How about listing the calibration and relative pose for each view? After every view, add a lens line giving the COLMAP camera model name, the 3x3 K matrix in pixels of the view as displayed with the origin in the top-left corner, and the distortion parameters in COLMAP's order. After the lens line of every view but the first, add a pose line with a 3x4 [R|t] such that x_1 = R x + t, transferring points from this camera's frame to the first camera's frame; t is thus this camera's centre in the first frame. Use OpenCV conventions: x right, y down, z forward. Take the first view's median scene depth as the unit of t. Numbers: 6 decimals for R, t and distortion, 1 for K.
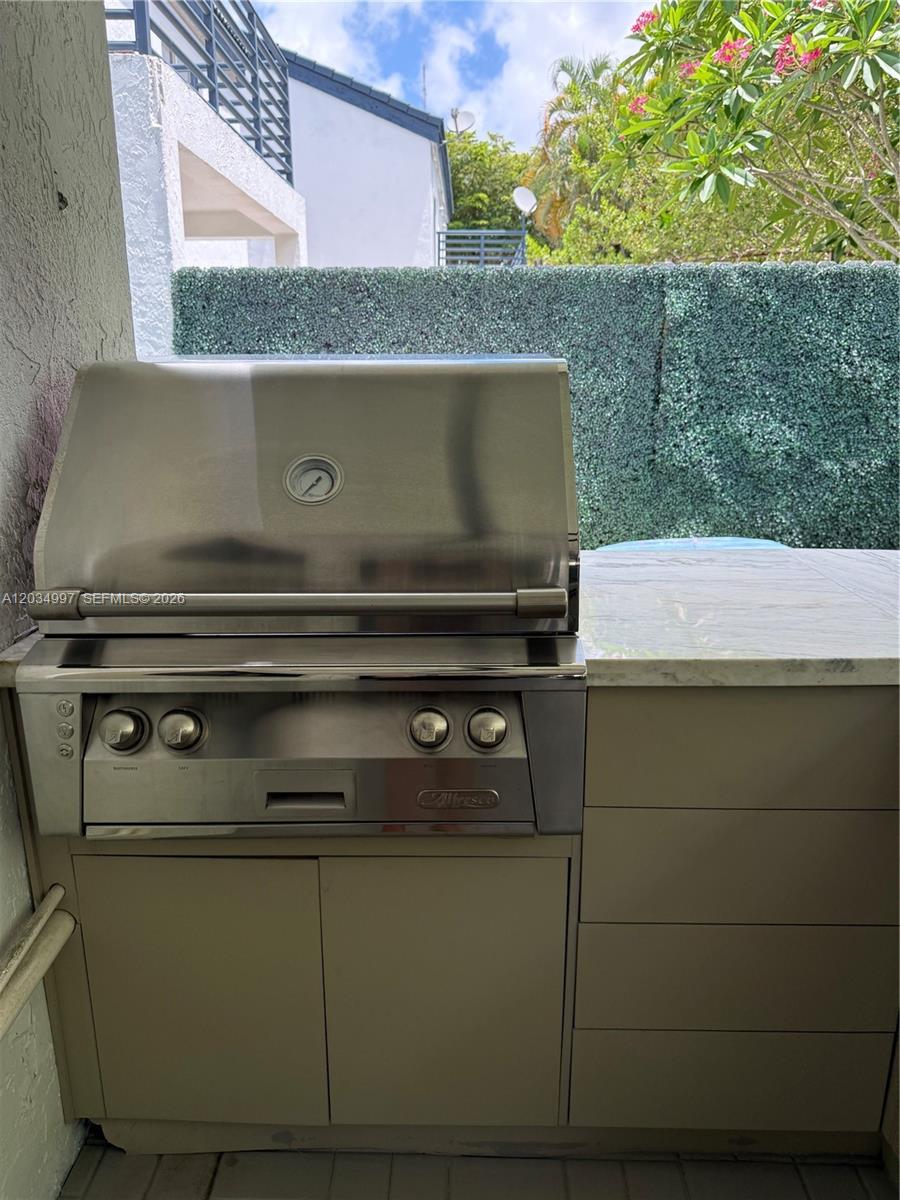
lens RADIAL K [[843.8, 0, 450.0], [0, 843.8, 600.0], [0, 0, 1]] dist [0.158391, -0.308596]
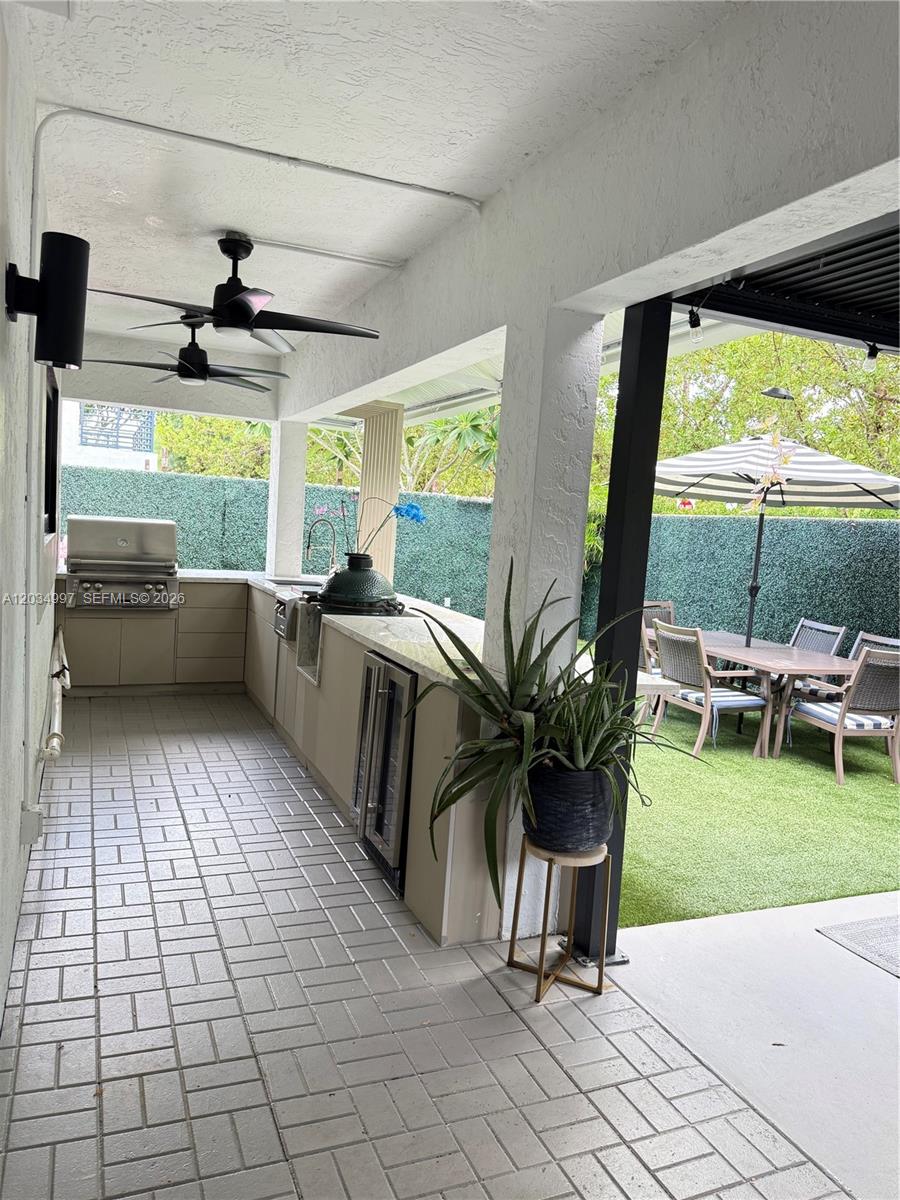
lens RADIAL K [[843.8, 0, 450.0], [0, 843.8, 600.0], [0, 0, 1]] dist [0.158391, -0.308596]
pose [[0.909536, 0.020654, 0.415111, -0.145114], [0.044076, 0.988339, -0.145750, 0.297458], [-0.413280, 0.150861, 0.898020, -1.257455]]
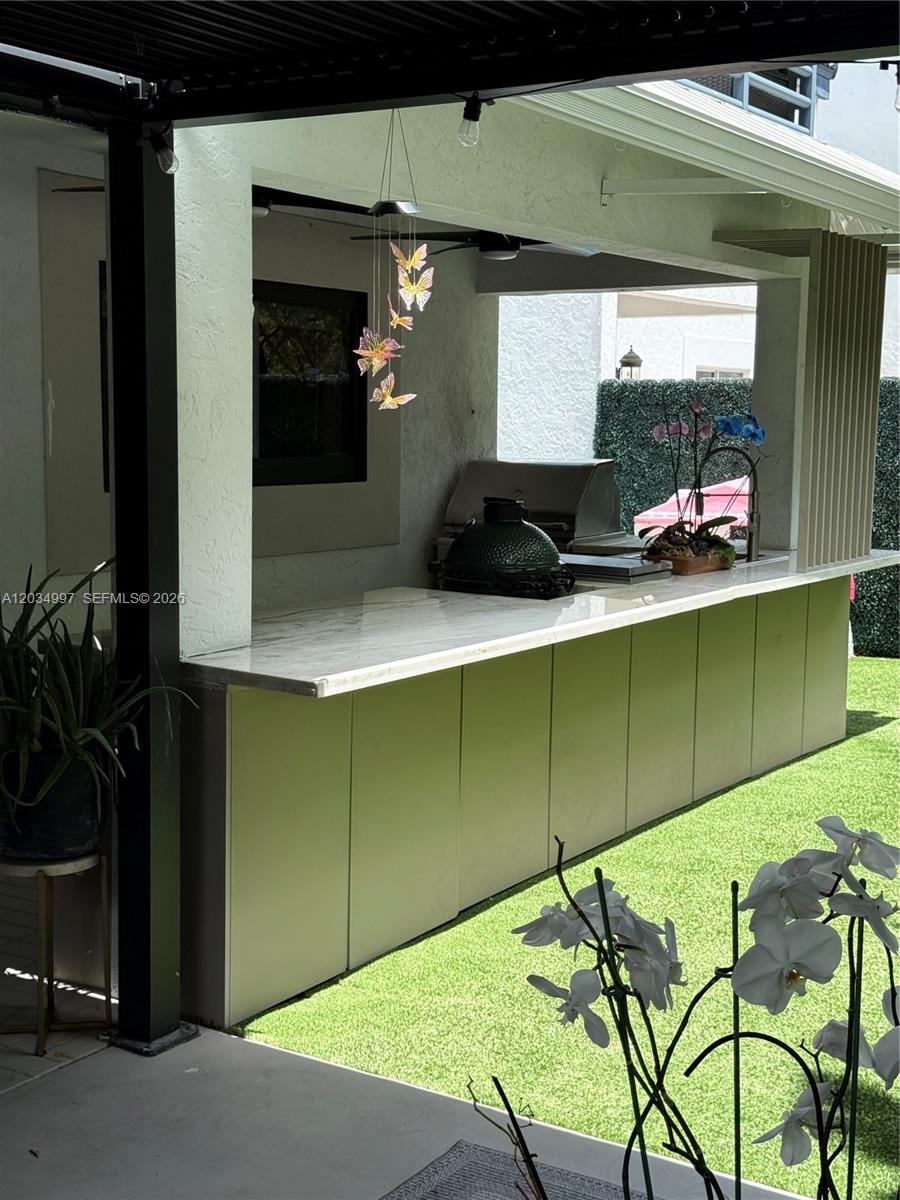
lens RADIAL K [[1652.8, 0, 450.0], [0, 1652.8, 600.0], [0, 0, 1]] dist [0.003054, 0.003232]
pose [[0.859607, 0.064566, -0.506861, 0.881278], [-0.140287, 0.983686, -0.112612, 0.314171], [0.491321, 0.167908, 0.854641, -1.401702]]
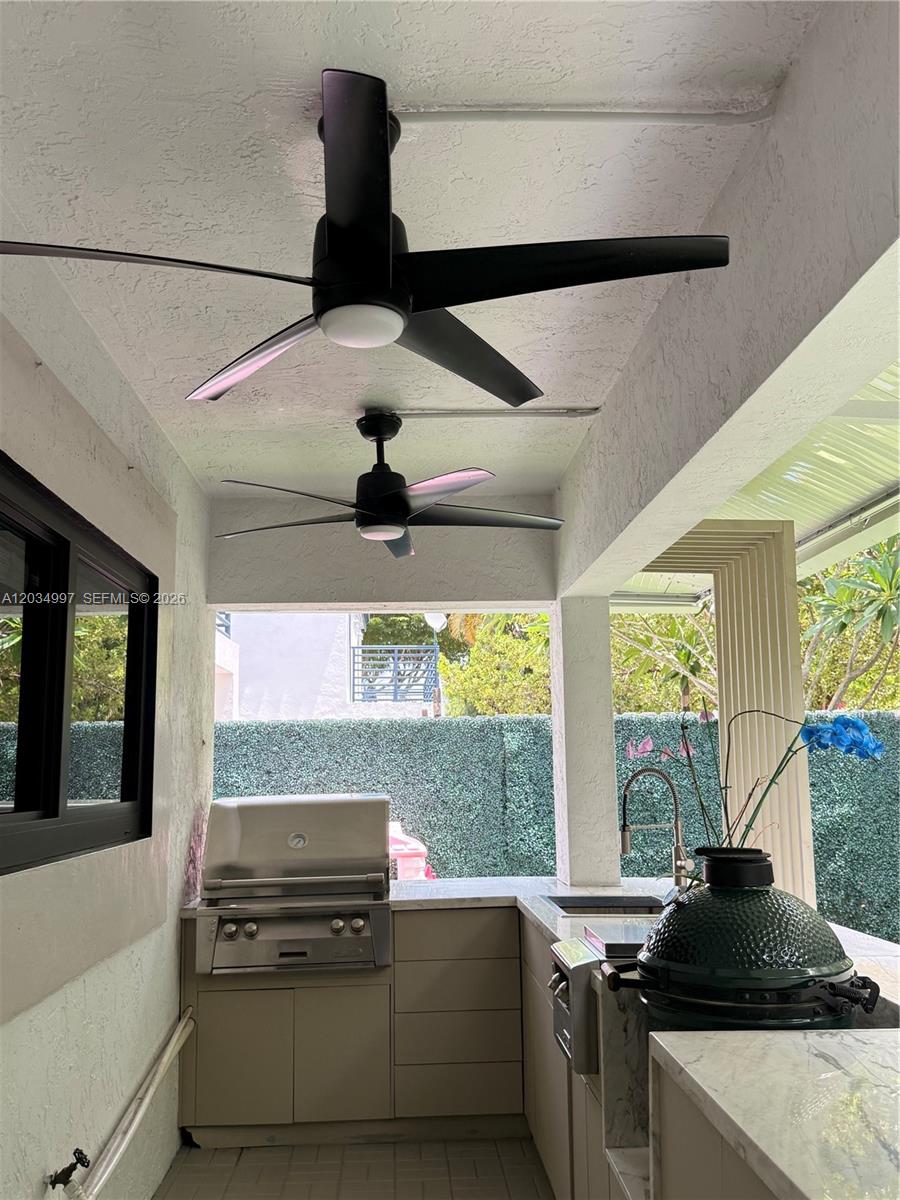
lens RADIAL K [[1069.9, 0, 450.0], [0, 1069.9, 600.0], [0, 0, 1]] dist [0.155747, -0.389362]
pose [[0.997258, -0.004740, 0.073849, 0.024378], [0.034308, 0.913834, -0.404637, 0.171172], [-0.065568, 0.406061, 0.911491, -0.757231]]
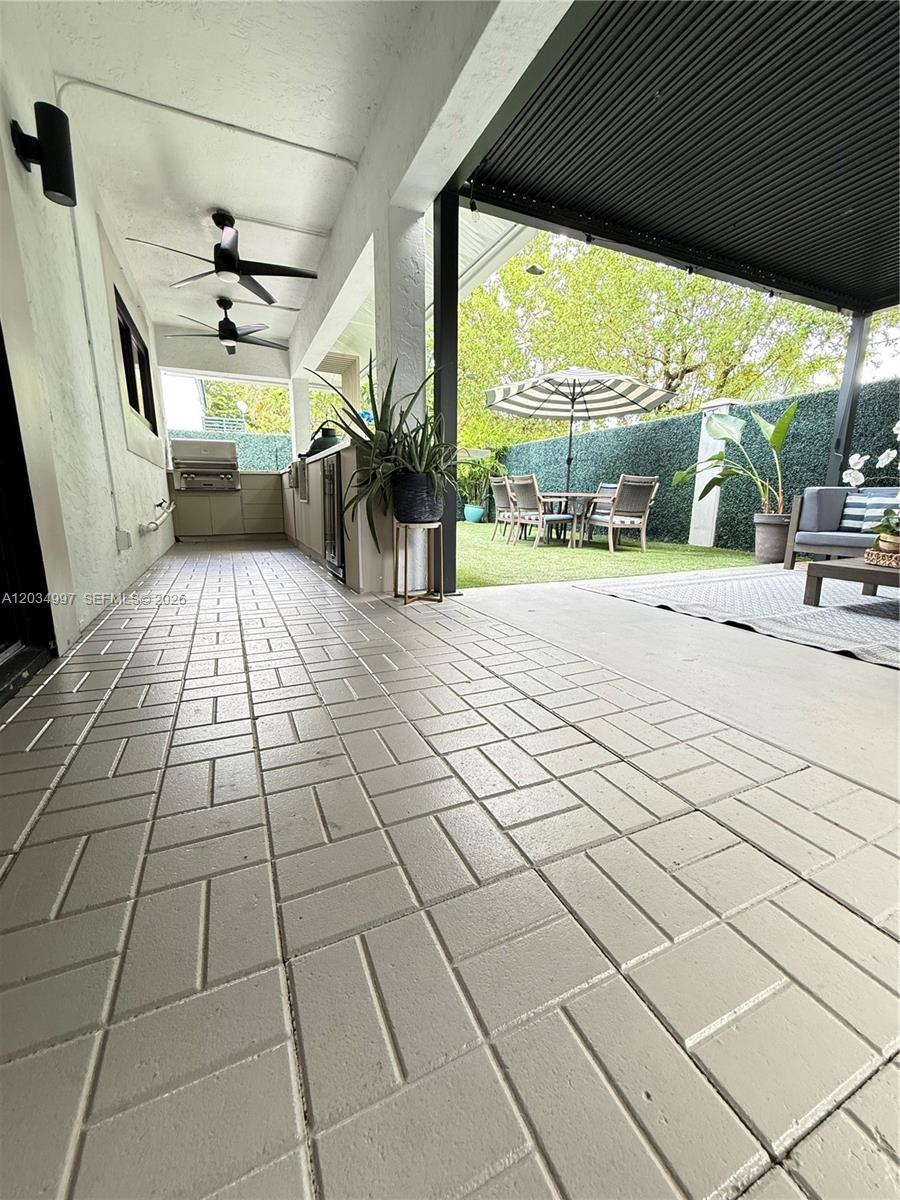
lens RADIAL K [[483.7, 0, 445.7], [0, 483.7, 600.5], [0, 0, 1]] dist [0.002179, -0.000021]
pose [[0.900740, -0.090241, 0.424882, -0.051712], [0.109855, 0.993708, -0.021834, 0.511468], [-0.420238, 0.066343, 0.904985, -1.294253]]
